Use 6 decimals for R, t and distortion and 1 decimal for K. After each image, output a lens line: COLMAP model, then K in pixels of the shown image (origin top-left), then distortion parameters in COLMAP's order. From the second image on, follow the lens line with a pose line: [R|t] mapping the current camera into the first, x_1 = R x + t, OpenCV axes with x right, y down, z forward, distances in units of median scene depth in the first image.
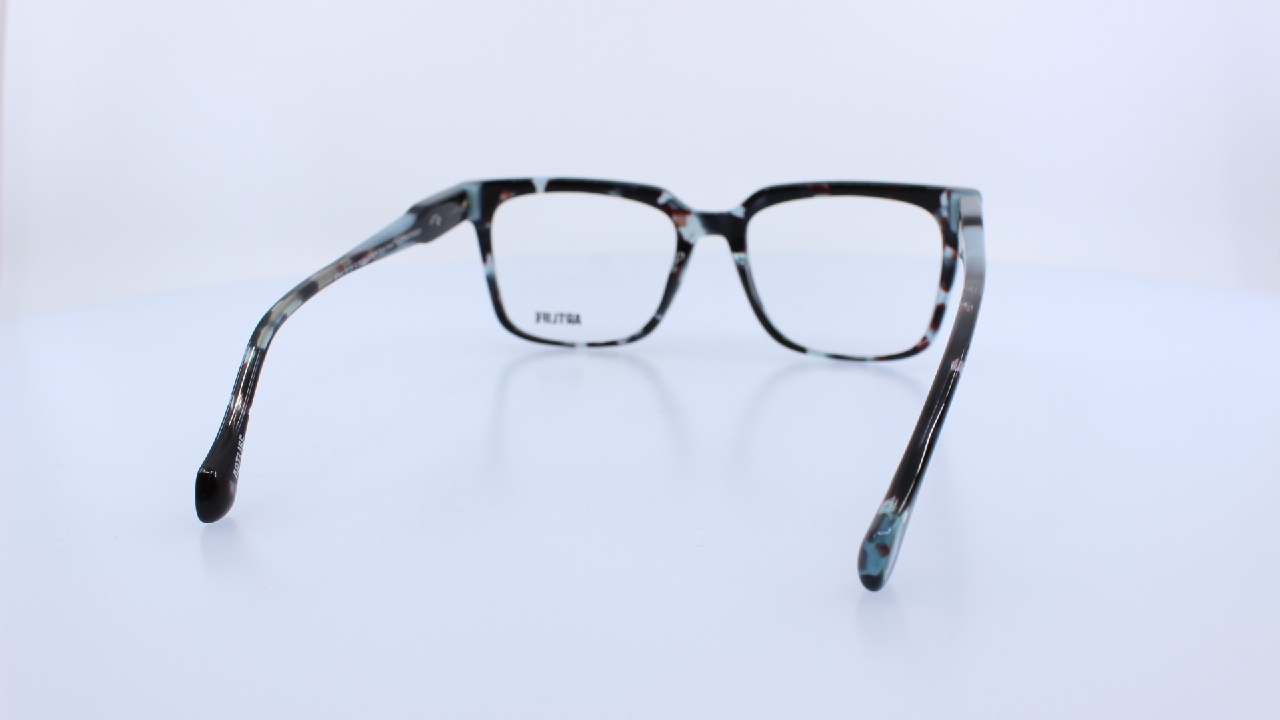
lens RADIAL K [[1202.0, 0, 643.3], [0, 1202.0, 363.7], [0, 0, 1]] dist [-0.112588, 0.000000]
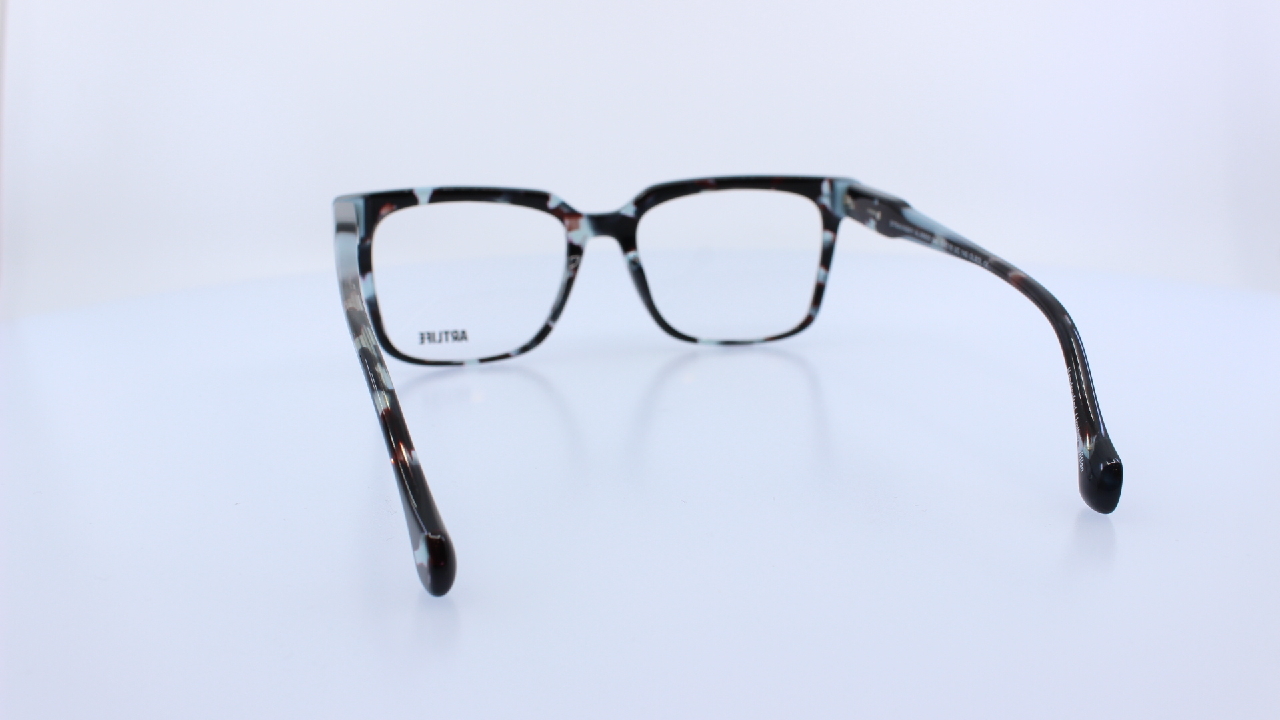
lens RADIAL K [[1202.0, 0, 642.7], [0, 1202.0, 359.4], [0, 0, 1]] dist [-0.112588, 0.000000]
pose [[0.868741, -0.115537, 0.481601, -0.406677], [0.120846, 0.992468, 0.020106, -0.021161], [-0.480297, 0.040733, 0.876160, 0.109208]]
